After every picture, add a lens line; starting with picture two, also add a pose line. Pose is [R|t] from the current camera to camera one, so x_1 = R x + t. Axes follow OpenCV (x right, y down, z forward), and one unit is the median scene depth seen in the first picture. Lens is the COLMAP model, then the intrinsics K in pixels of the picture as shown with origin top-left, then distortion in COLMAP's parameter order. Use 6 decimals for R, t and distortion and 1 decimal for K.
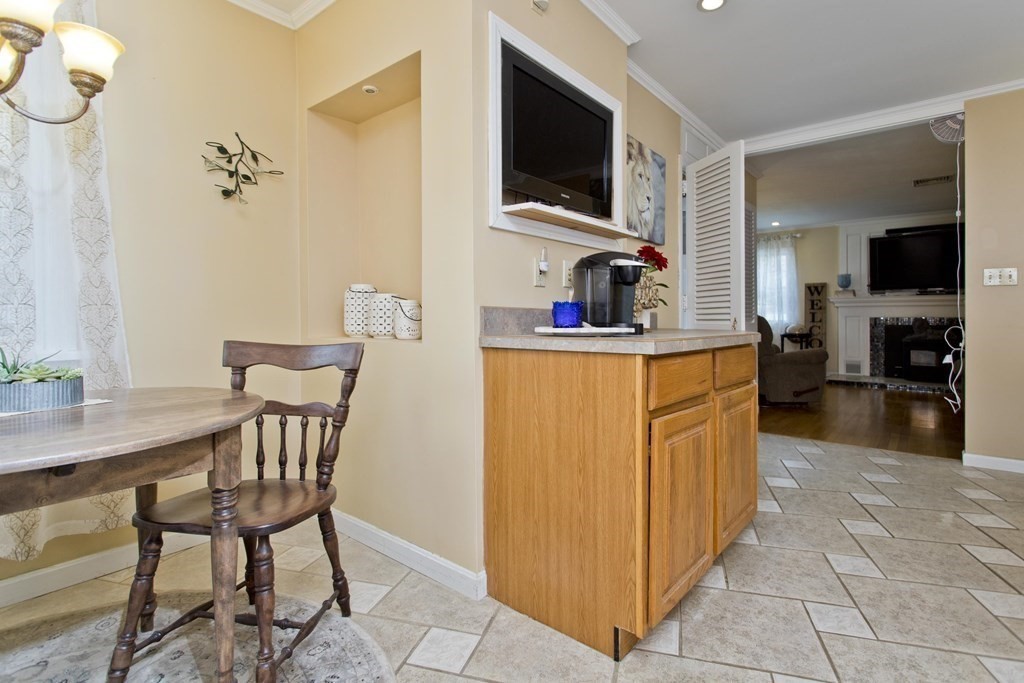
lens RADIAL K [[494.1, 0, 540.4], [0, 494.1, 320.3], [0, 0, 1]] dist [0.001668, 0.000424]
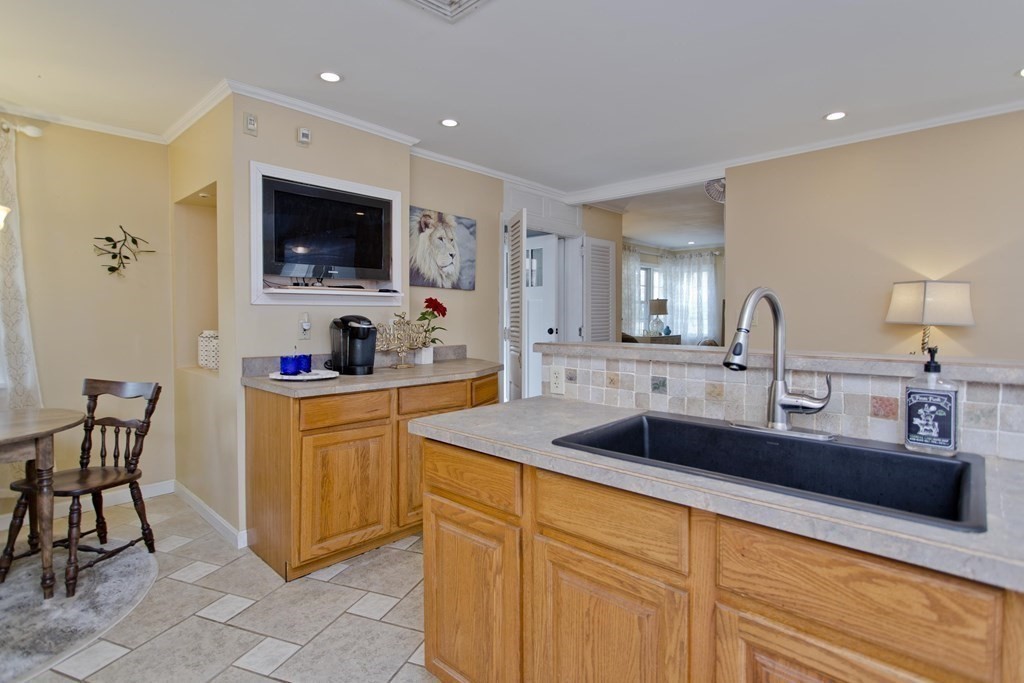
lens RADIAL K [[510.3, 0, 508.8], [0, 510.3, 327.2], [0, 0, 1]] dist [-0.019503, 0.011176]
pose [[0.996576, 0.005624, -0.082491, 0.563915], [-0.004250, 0.999849, 0.016827, -0.104232], [0.082573, -0.016418, 0.996450, -0.332307]]
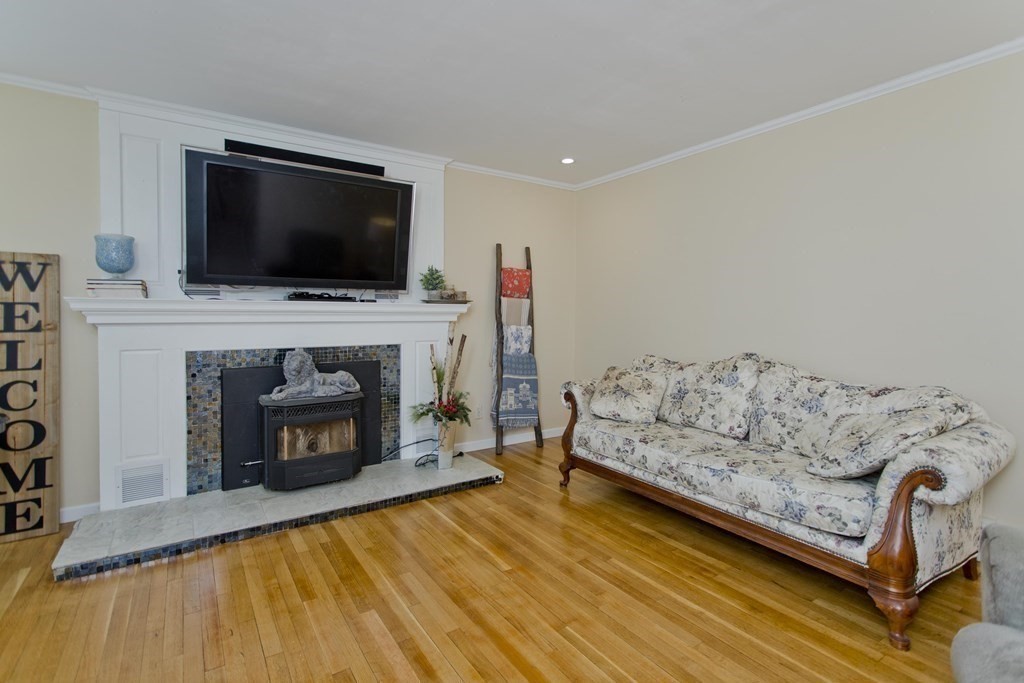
lens RADIAL K [[486.1, 0, 512.9], [0, 486.1, 317.2], [0, 0, 1]] dist [0.003074, 0.001329]
pose [[0.306589, -0.001494, 0.951841, 1.097804], [0.006362, 0.999980, -0.000480, -0.093188], [-0.951821, 0.006202, 0.306592, 1.852580]]
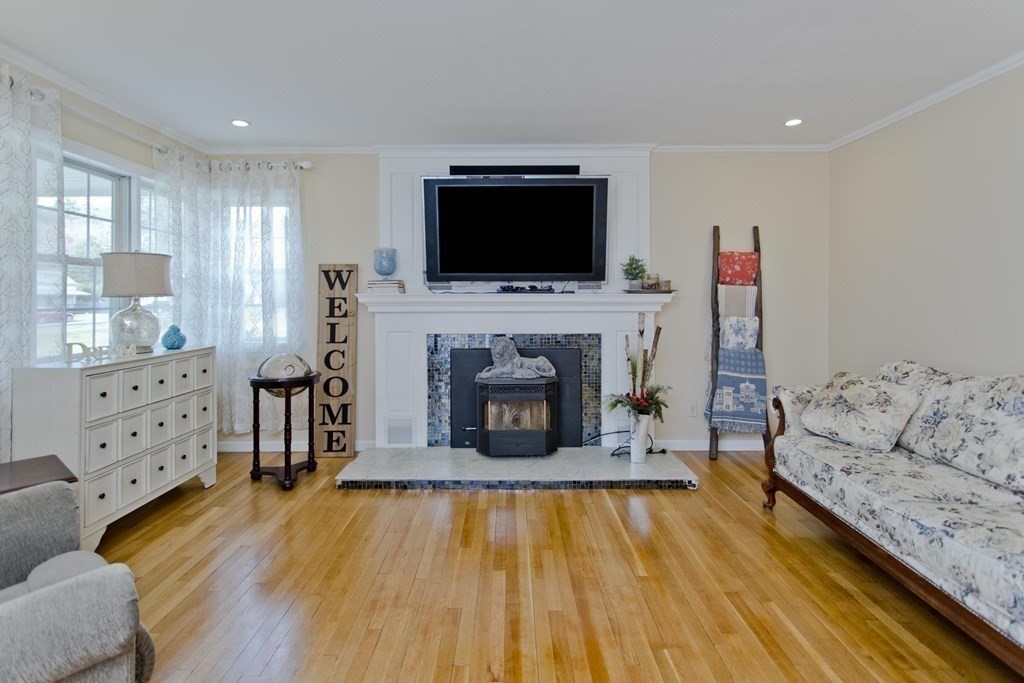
lens RADIAL K [[504.0, 0, 511.0], [0, 504.0, 288.5], [0, 0, 1]] dist [0.001766, 0.001199]
pose [[0.783521, 0.009705, 0.621289, 1.204236], [0.006251, 0.999704, -0.023500, -0.119400], [-0.621333, 0.022297, 0.783229, 1.568698]]
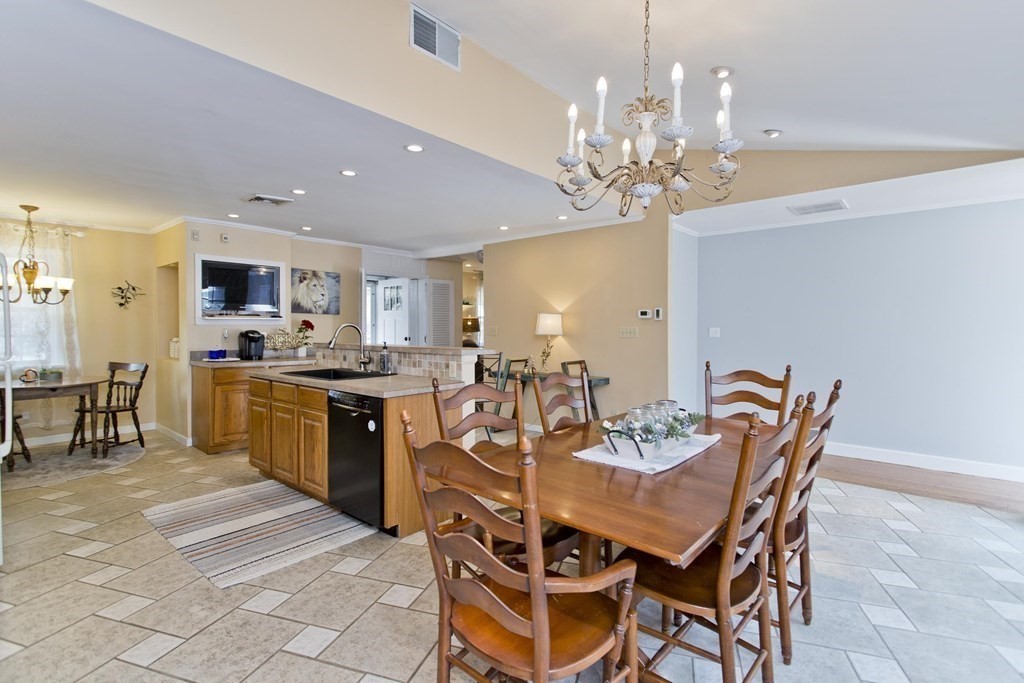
lens RADIAL K [[488.6, 0, 512.4], [0, 488.6, 331.7], [0, 0, 1]] dist [0.002402, 0.000667]
pose [[0.998840, 0.004738, -0.047913, 1.385977], [-0.004446, 0.999971, 0.006192, -0.121765], [0.047941, -0.005971, 0.998832, -1.326934]]
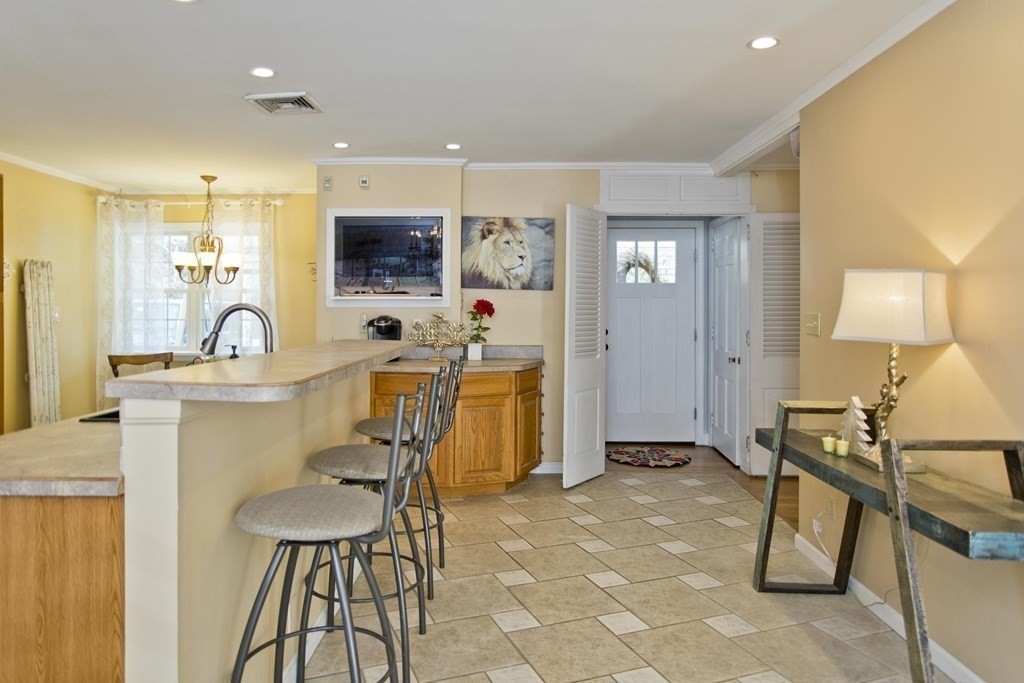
lens RADIAL K [[660.1, 0, 504.9], [0, 660.1, 307.5], [0, 0, 1]] dist [-0.006905, -0.000743]
pose [[0.603212, 0.001878, -0.797579, 1.874622], [-0.007872, 0.999963, -0.003600, -0.130548], [0.797542, 0.008450, 0.603204, -0.082012]]
